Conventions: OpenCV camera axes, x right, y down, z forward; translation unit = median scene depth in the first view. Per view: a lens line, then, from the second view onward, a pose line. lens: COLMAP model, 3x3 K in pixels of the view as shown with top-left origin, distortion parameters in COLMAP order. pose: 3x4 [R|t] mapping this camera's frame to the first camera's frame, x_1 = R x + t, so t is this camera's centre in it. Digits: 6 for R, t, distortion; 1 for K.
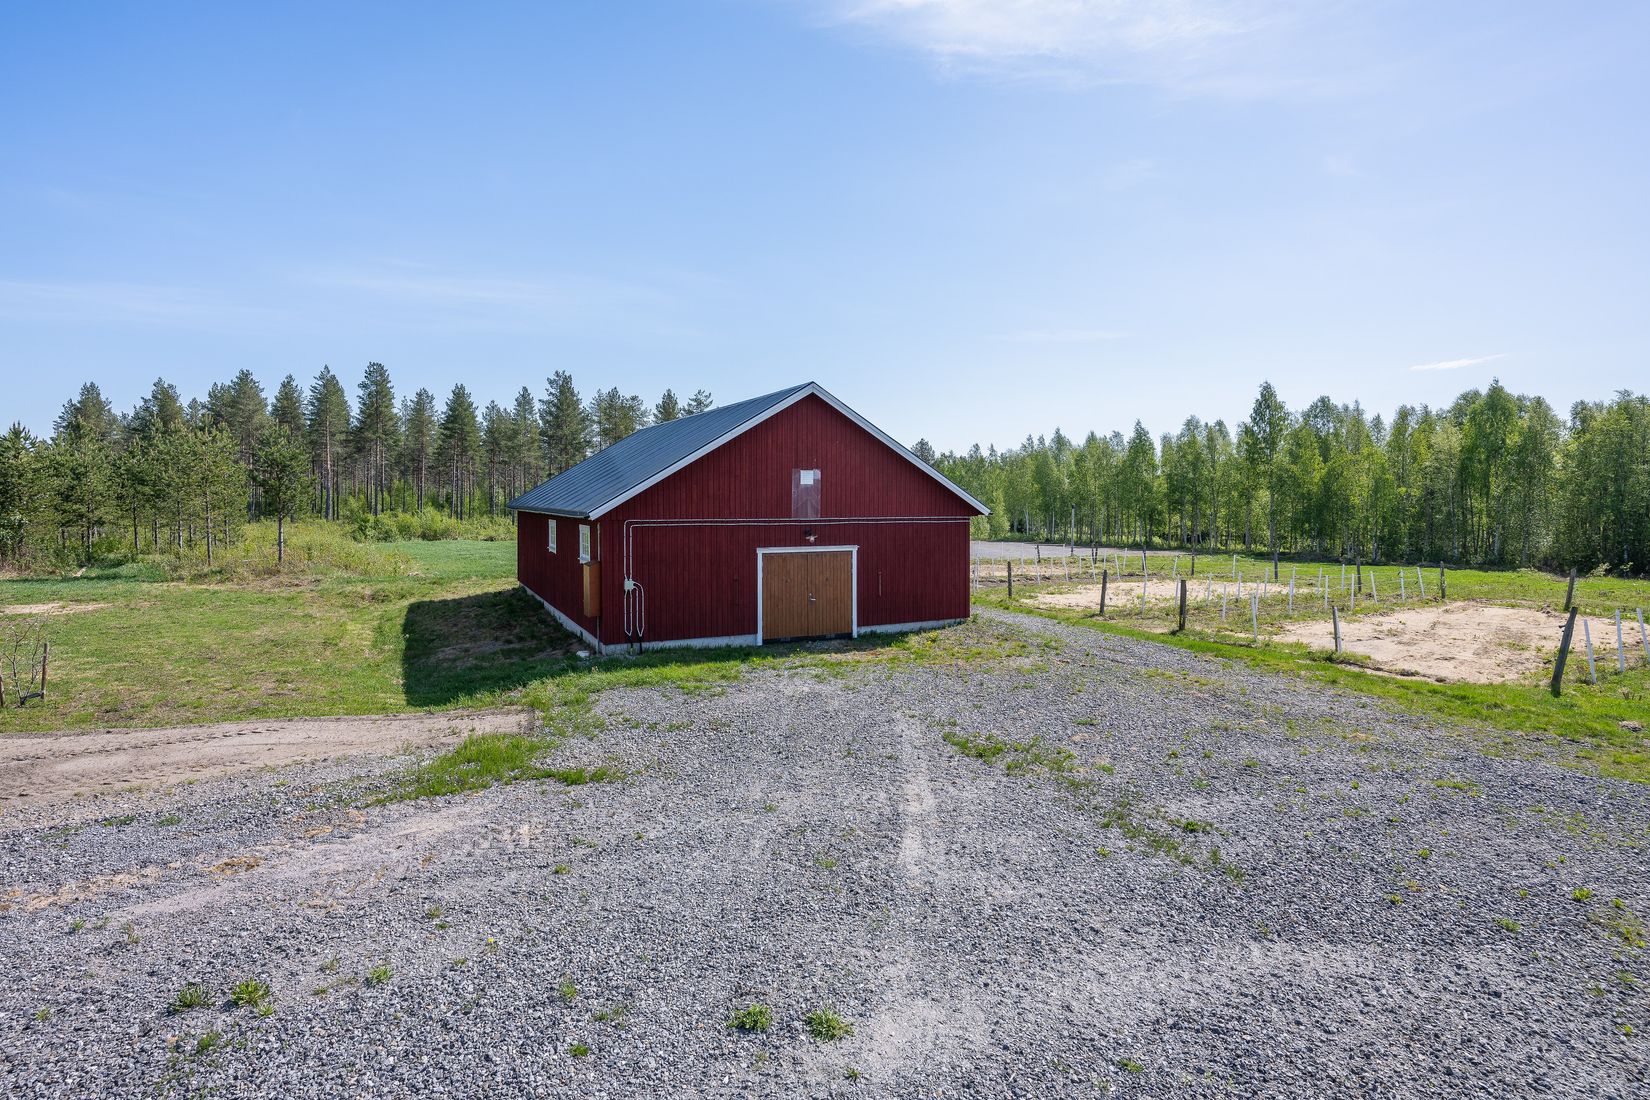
lens RADIAL K [[836.1, 0, 823.4], [0, 836.1, 540.6], [0, 0, 1]] dist [0.021110, 0.004212]
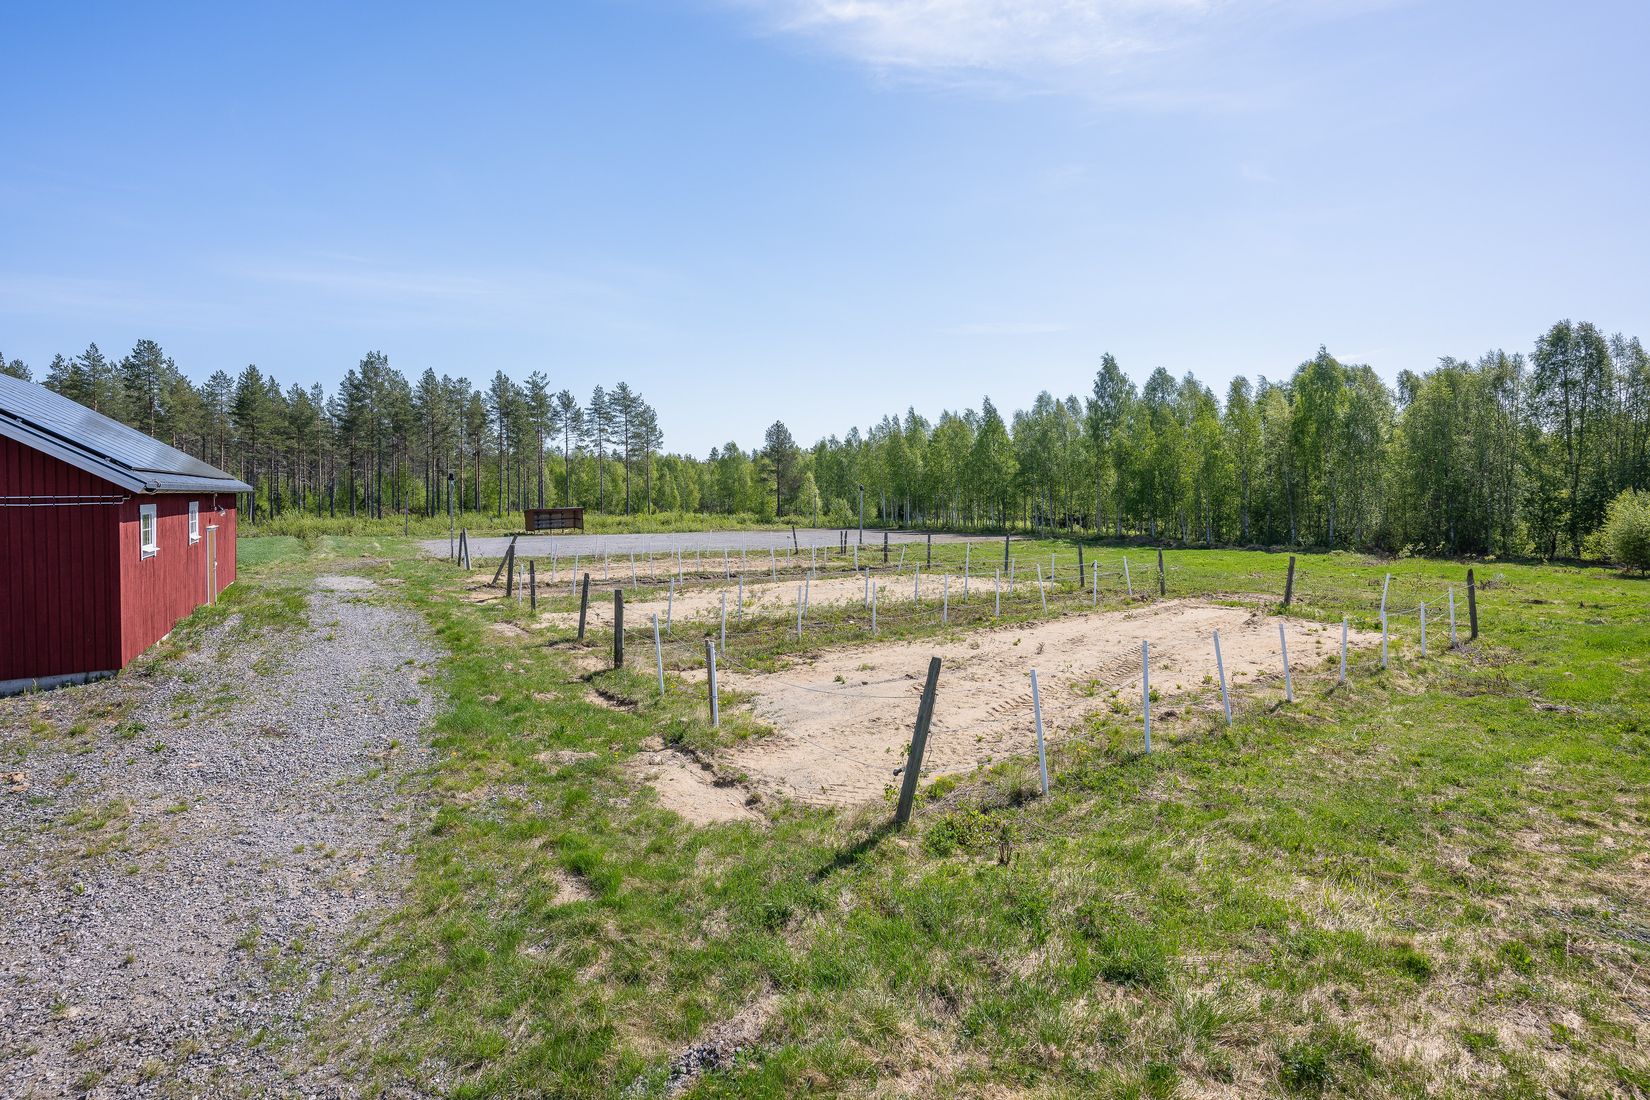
lens RADIAL K [[830.0, 0, 799.6], [0, 830.0, 487.6], [0, 0, 1]] dist [-0.017187, 0.003257]
pose [[0.999298, -0.014567, 0.034526, 0.176212], [0.016287, 0.998613, -0.050068, 0.000939], [-0.033749, 0.050595, 0.998149, 0.117403]]
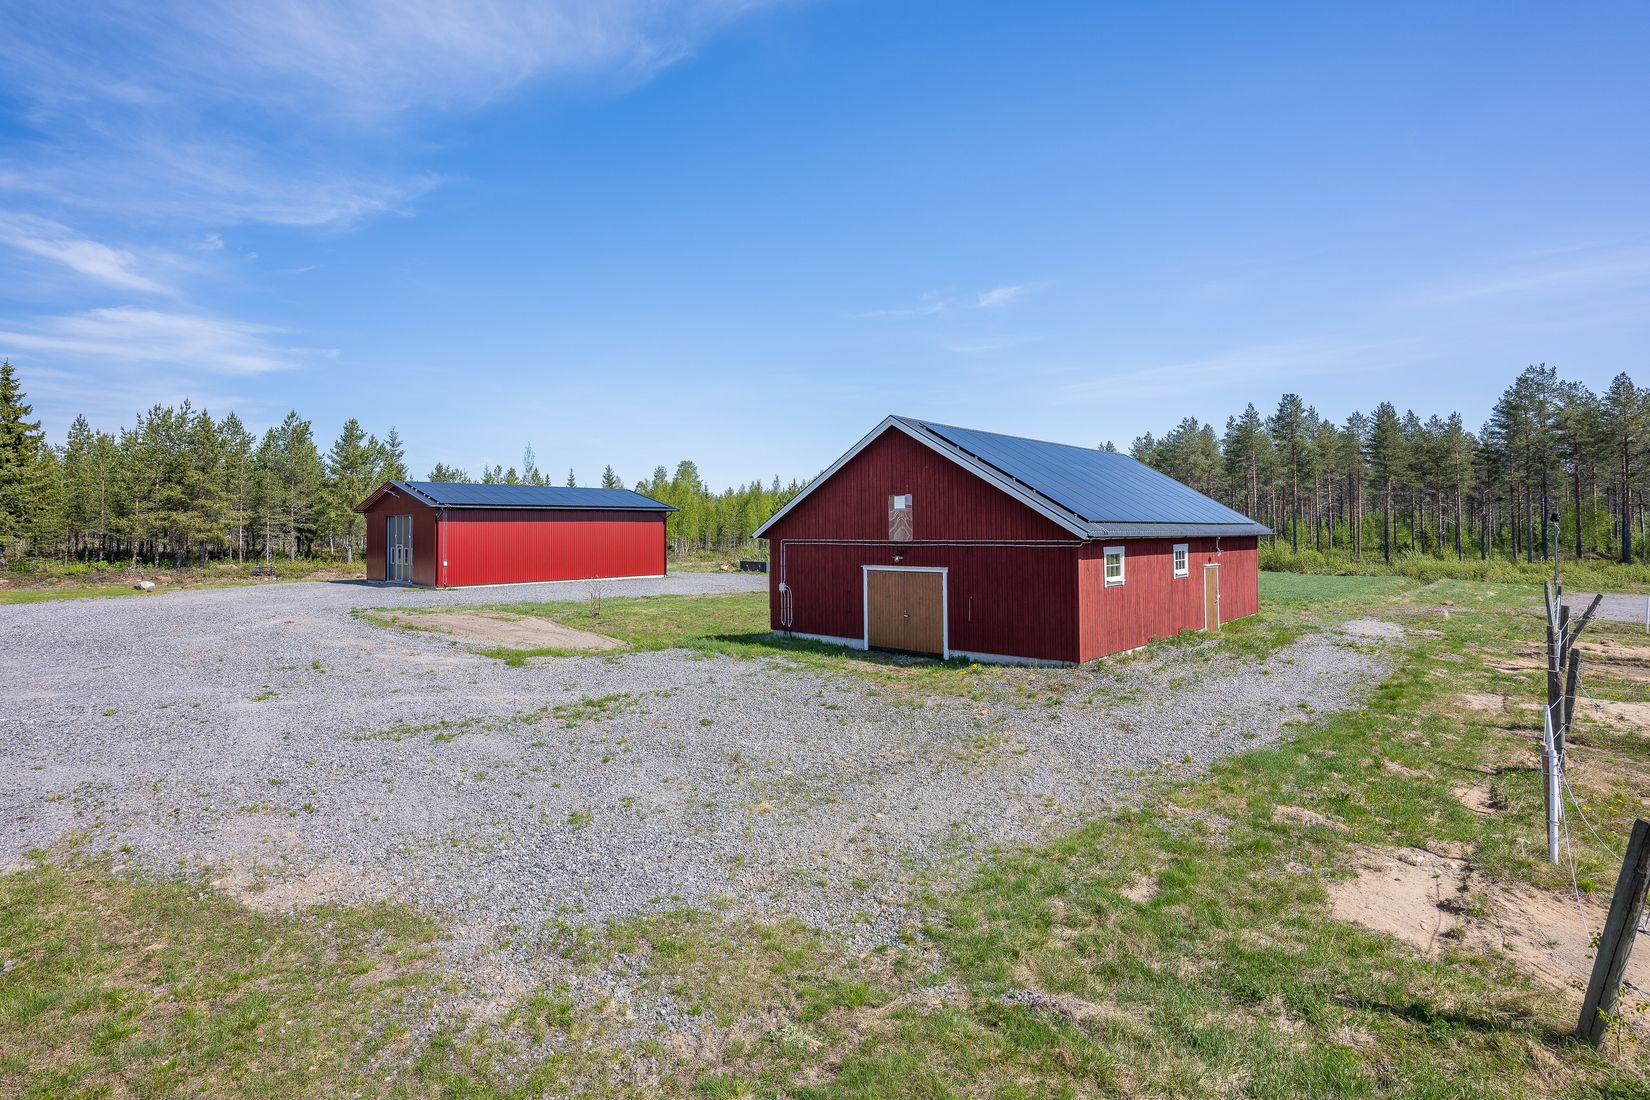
lens RADIAL K [[836.1, 0, 813.9], [0, 836.1, 532.7], [0, 0, 1]] dist [0.021110, 0.004212]
pose [[0.344229, -0.004673, -0.938874, 0.243526], [-0.039564, 0.999027, -0.019478, -0.002638], [0.938052, 0.043850, 0.343709, 0.132033]]
